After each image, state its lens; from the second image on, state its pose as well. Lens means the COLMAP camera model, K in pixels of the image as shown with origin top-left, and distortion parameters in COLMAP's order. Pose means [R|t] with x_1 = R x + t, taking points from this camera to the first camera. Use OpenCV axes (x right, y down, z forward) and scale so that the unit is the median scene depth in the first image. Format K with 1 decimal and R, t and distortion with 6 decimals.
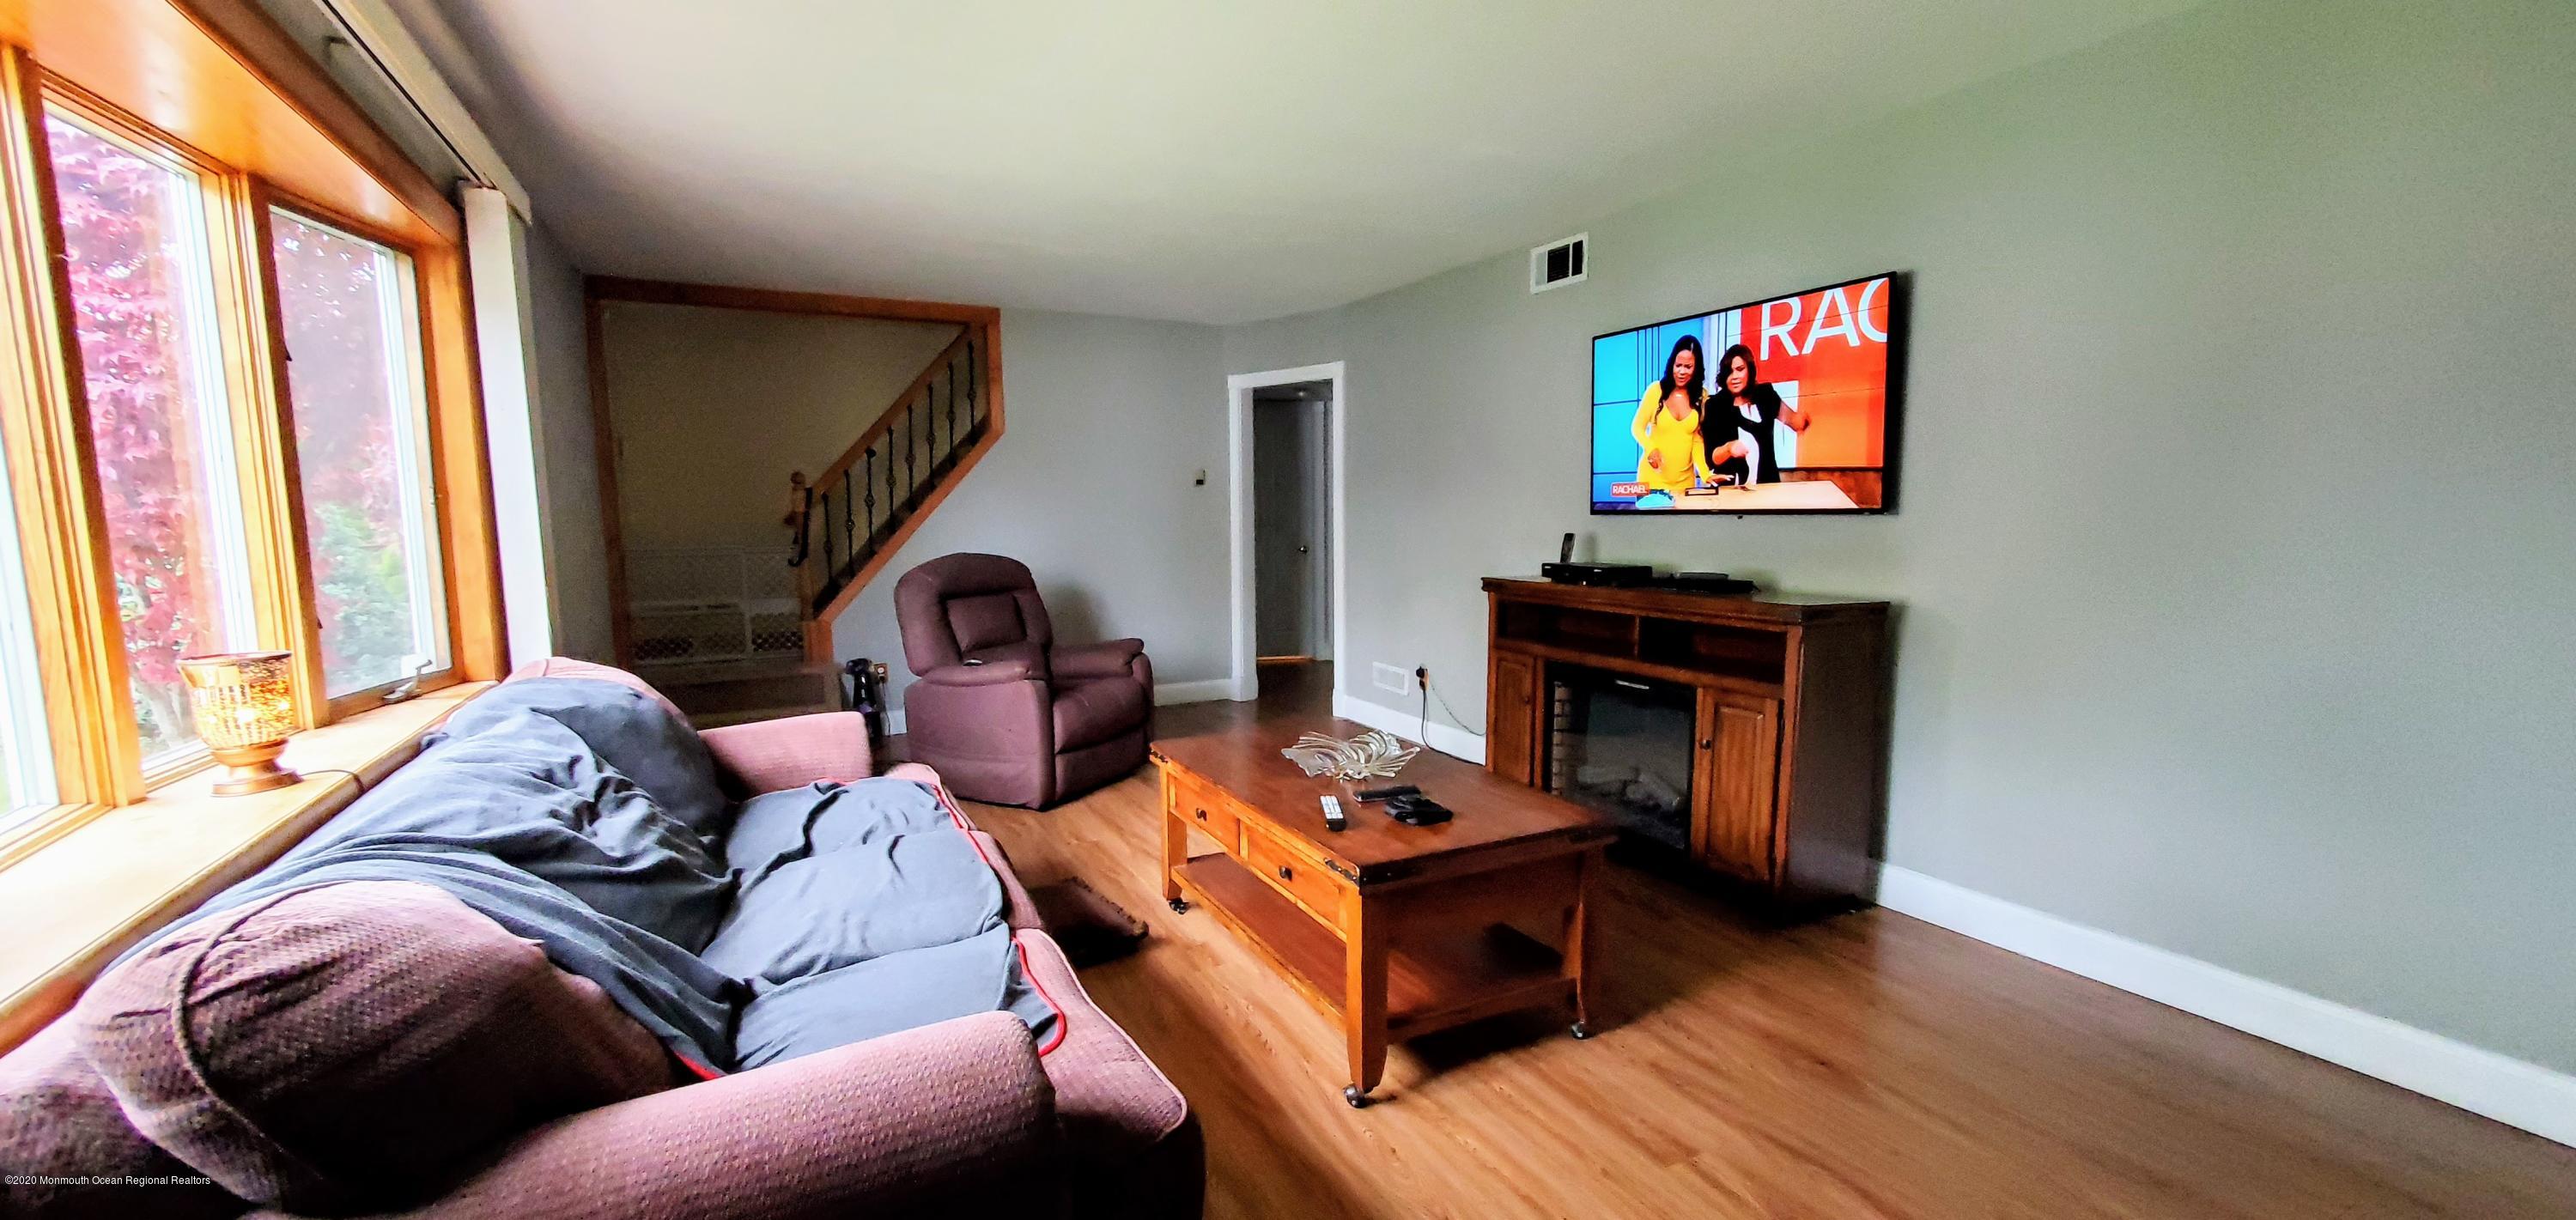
lens RADIAL K [[991.3, 0, 1288.0], [0, 991.3, 610.0], [0, 0, 1]] dist [-0.001354, 0.000030]
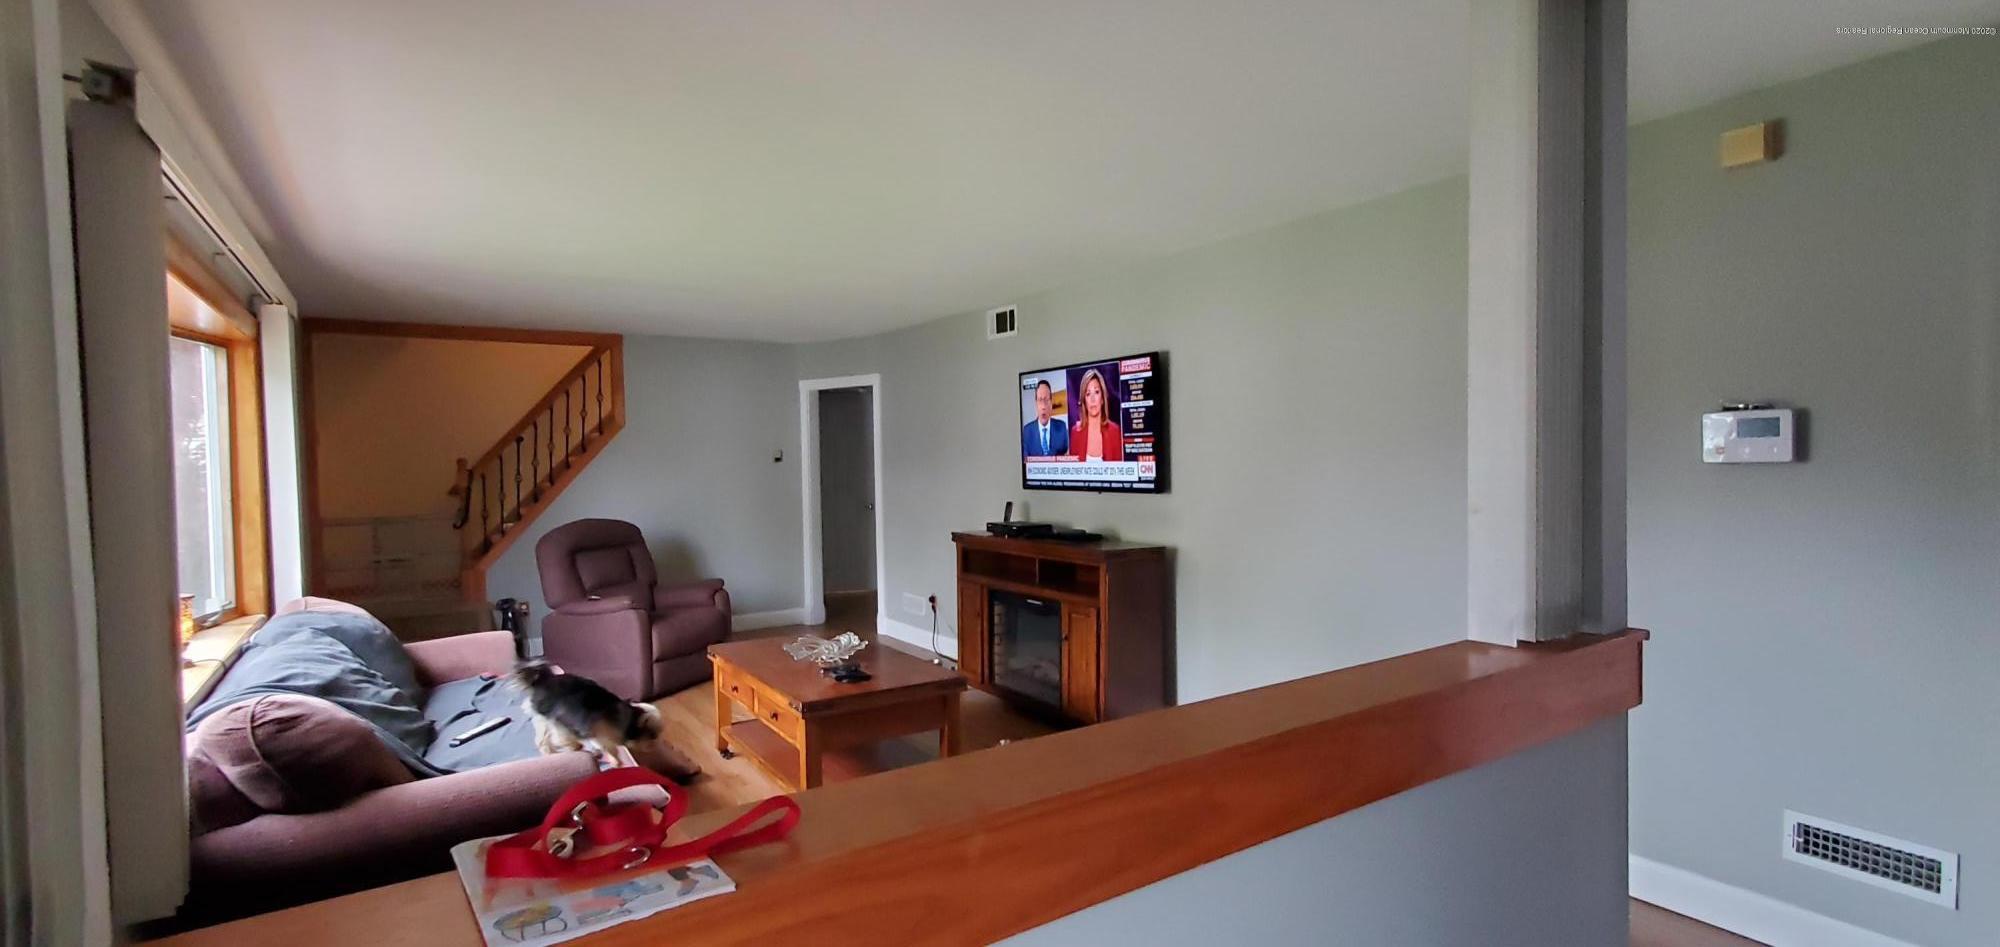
lens RADIAL K [[907.5, 0, 1000.0], [0, 907.5, 473.5], [0, 0, 1]] dist [0.003323, 0.000193]
pose [[0.995419, -0.009232, 0.095159, 0.154941], [0.017028, 0.996533, -0.081437, -0.009569], [-0.094077, 0.082684, 0.992125, -0.396908]]
